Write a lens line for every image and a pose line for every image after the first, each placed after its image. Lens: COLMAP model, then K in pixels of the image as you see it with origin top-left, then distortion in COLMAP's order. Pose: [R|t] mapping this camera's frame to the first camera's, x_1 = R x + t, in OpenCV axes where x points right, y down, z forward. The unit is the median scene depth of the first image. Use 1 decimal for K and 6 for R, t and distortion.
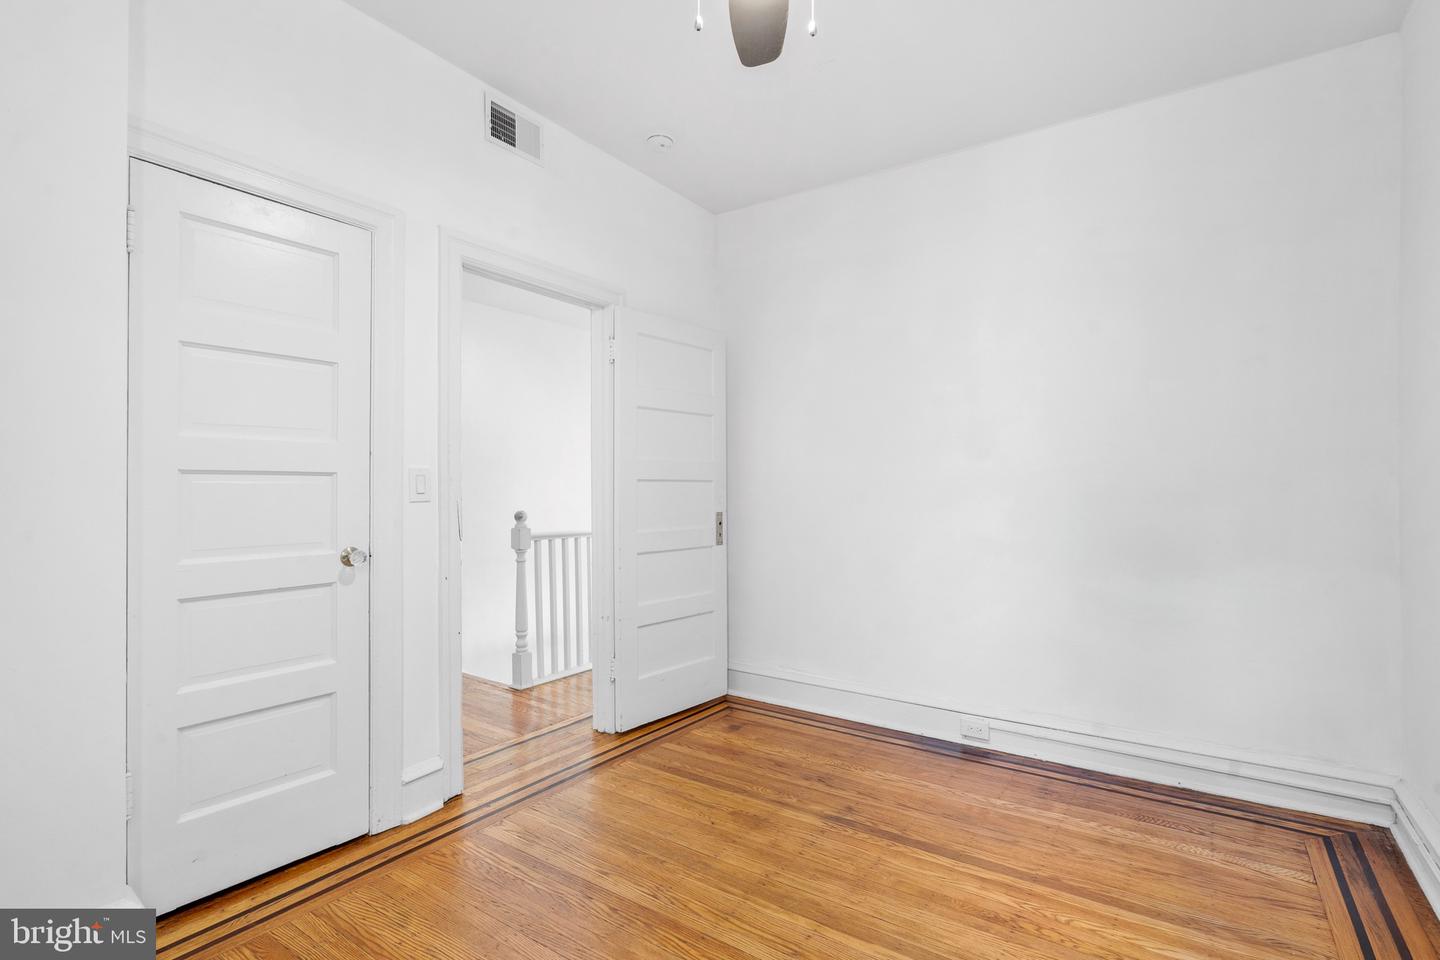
lens RADIAL K [[670.9, 0, 717.3], [0, 670.9, 491.2], [0, 0, 1]] dist [-0.000025, 0.000905]
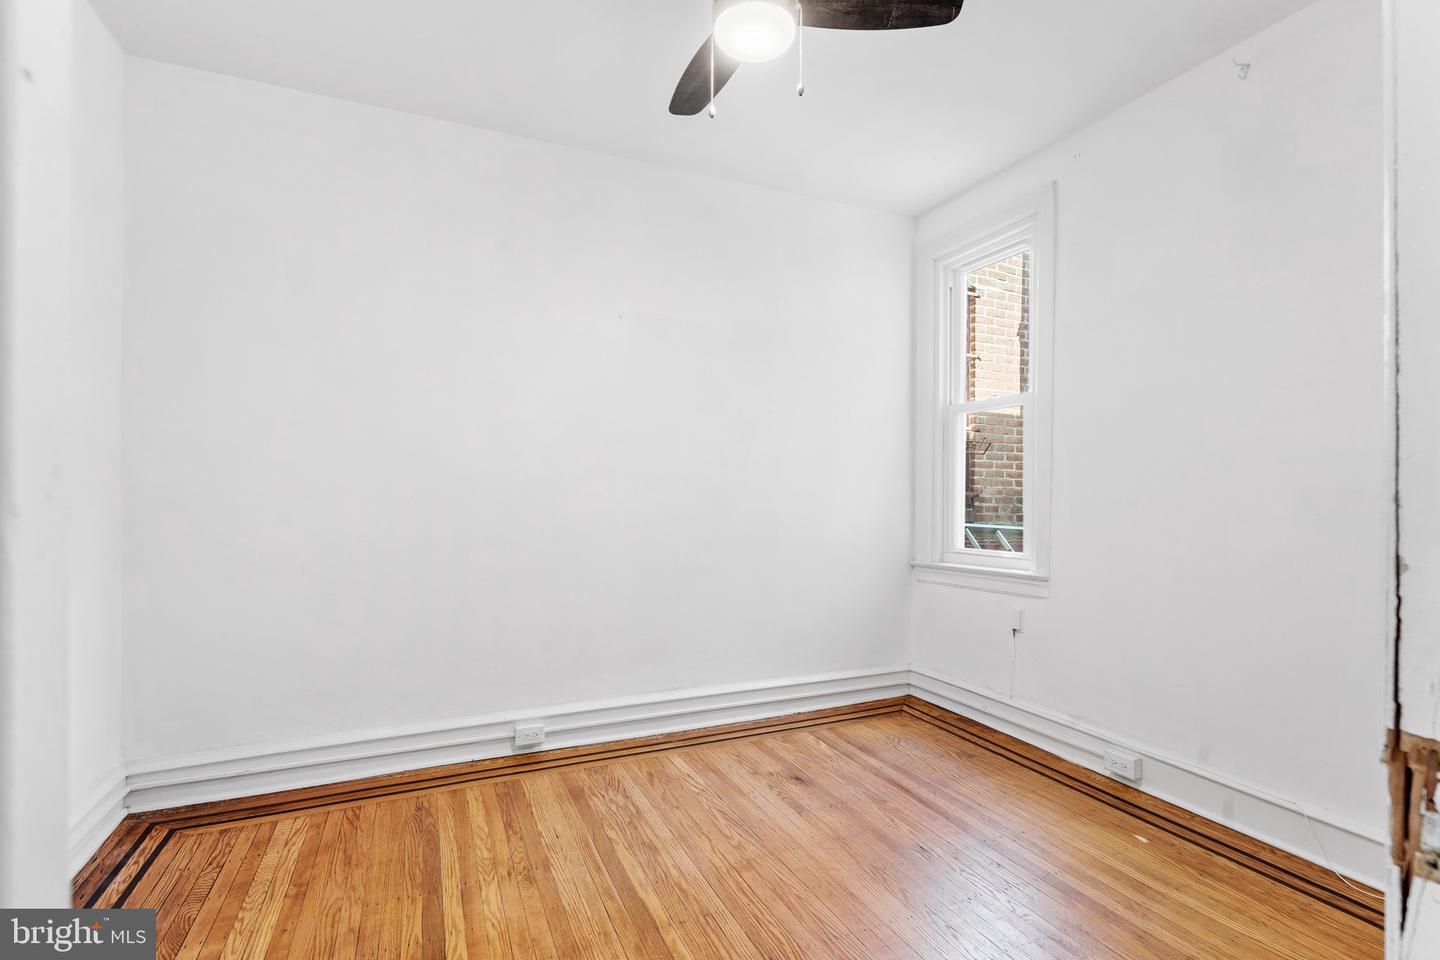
lens RADIAL K [[670.9, 0, 717.3], [0, 670.9, 491.2], [0, 0, 1]] dist [-0.000025, 0.000905]
pose [[-0.858096, 0.001061, 0.513489, -0.373183], [-0.001515, 0.999988, -0.004599, -0.008331], [-0.513487, -0.004725, -0.858084, 1.540148]]
